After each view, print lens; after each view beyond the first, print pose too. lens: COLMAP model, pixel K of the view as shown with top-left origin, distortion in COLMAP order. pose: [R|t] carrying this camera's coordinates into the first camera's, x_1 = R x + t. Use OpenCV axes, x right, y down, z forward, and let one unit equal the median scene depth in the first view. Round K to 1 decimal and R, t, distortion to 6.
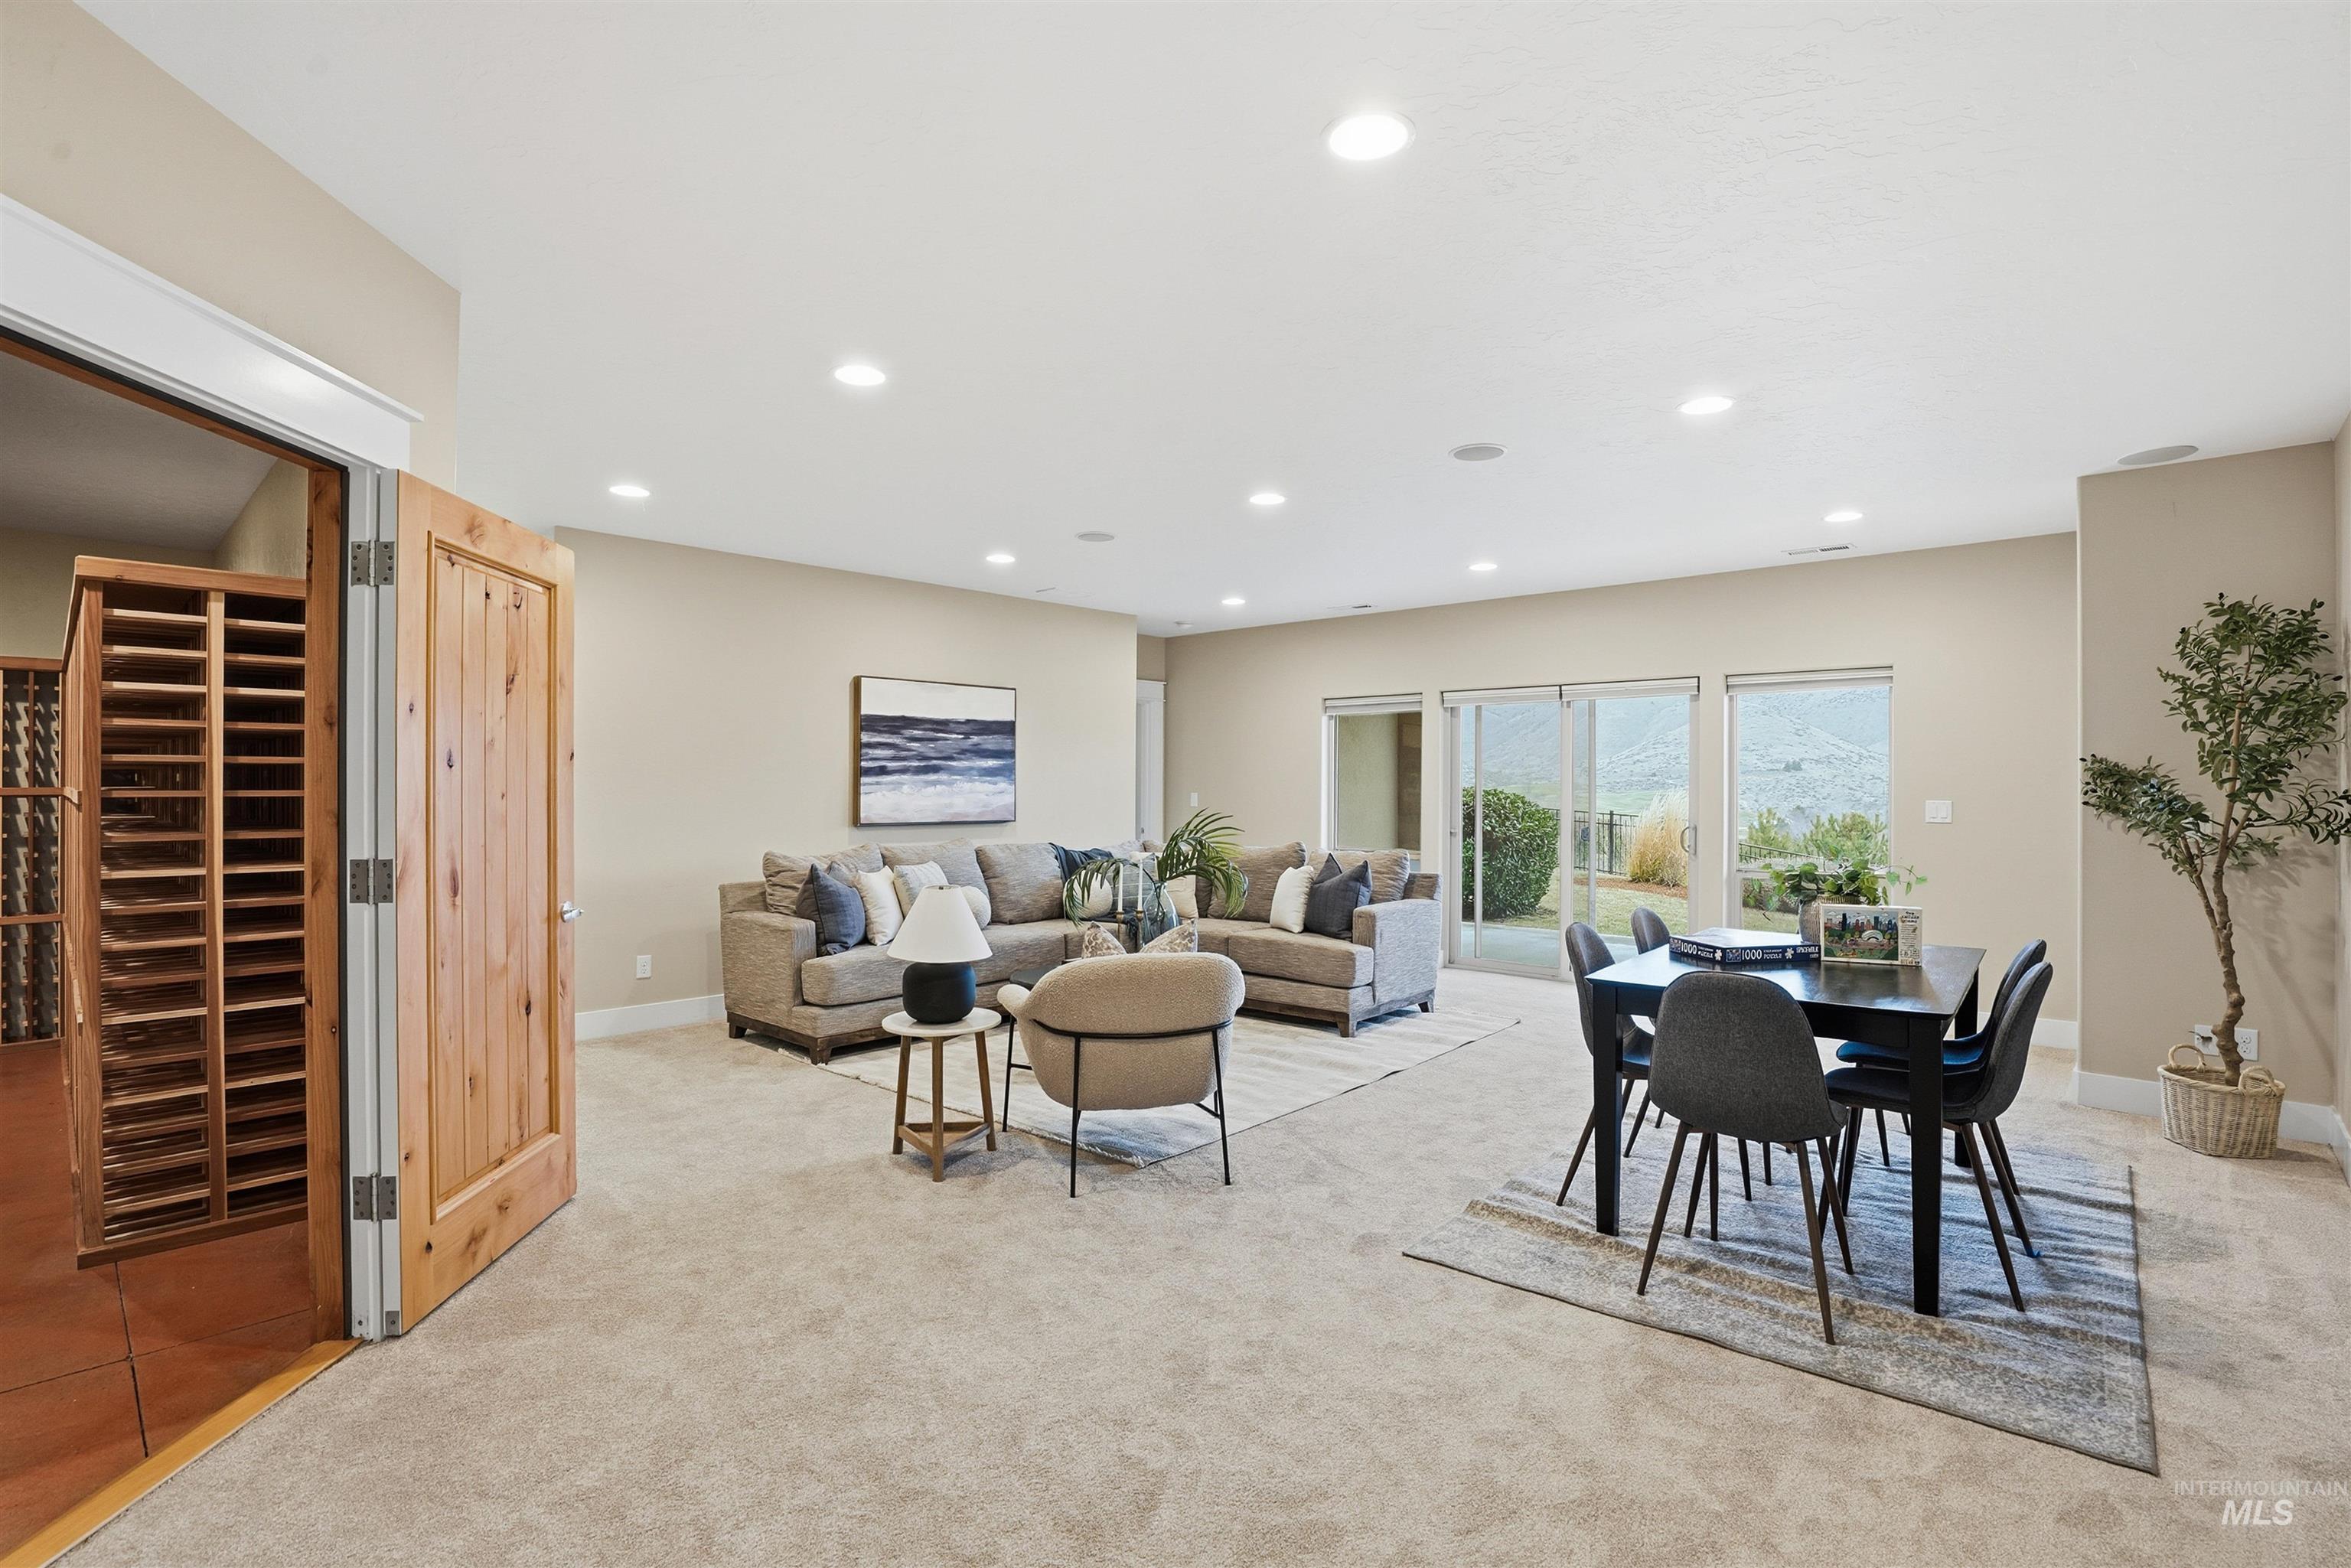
lens RADIAL K [[1099.4, 0, 1165.0], [0, 1099.4, 785.8], [0, 0, 1]] dist [-0.023340, 0.002255]
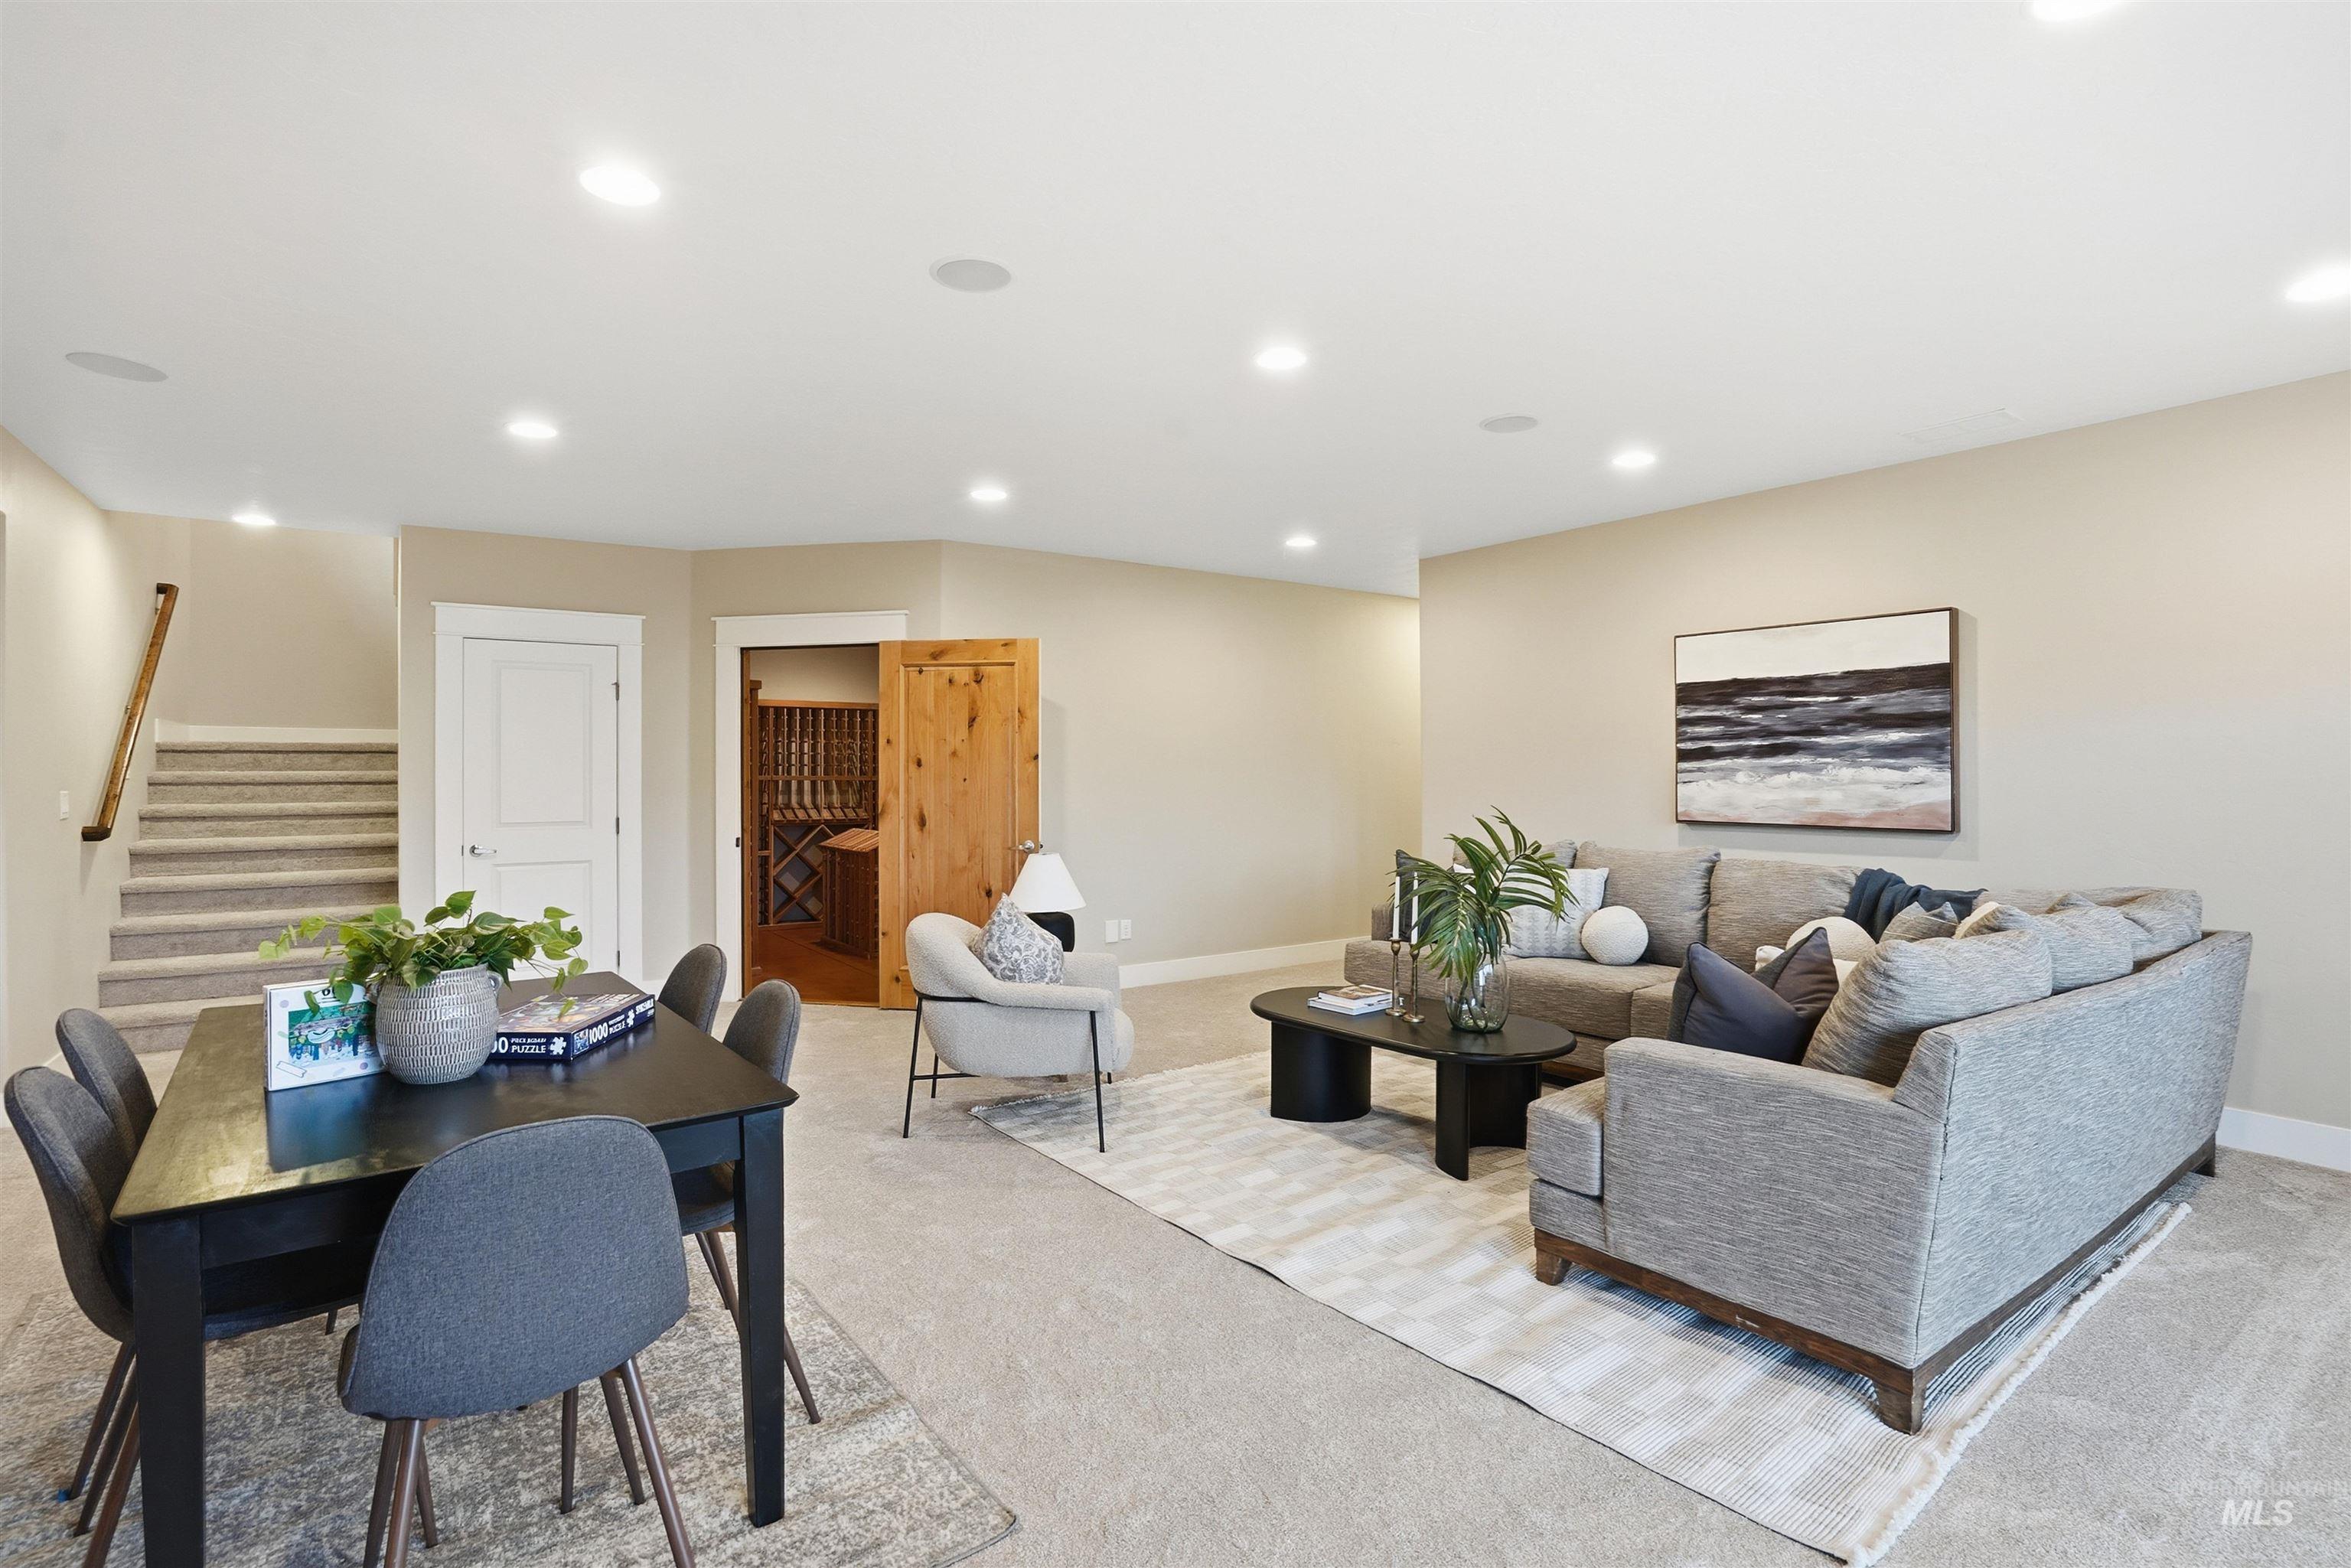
lens RADIAL K [[1099.4, 0, 1161.7], [0, 1099.4, 781.1], [0, 0, 1]] dist [-0.023340, 0.002255]
pose [[-0.191379, 0.007181, -0.981490, 0.551531], [0.004996, 0.999967, 0.006342, -0.001108], [0.981504, -0.003690, -0.191408, 0.743188]]
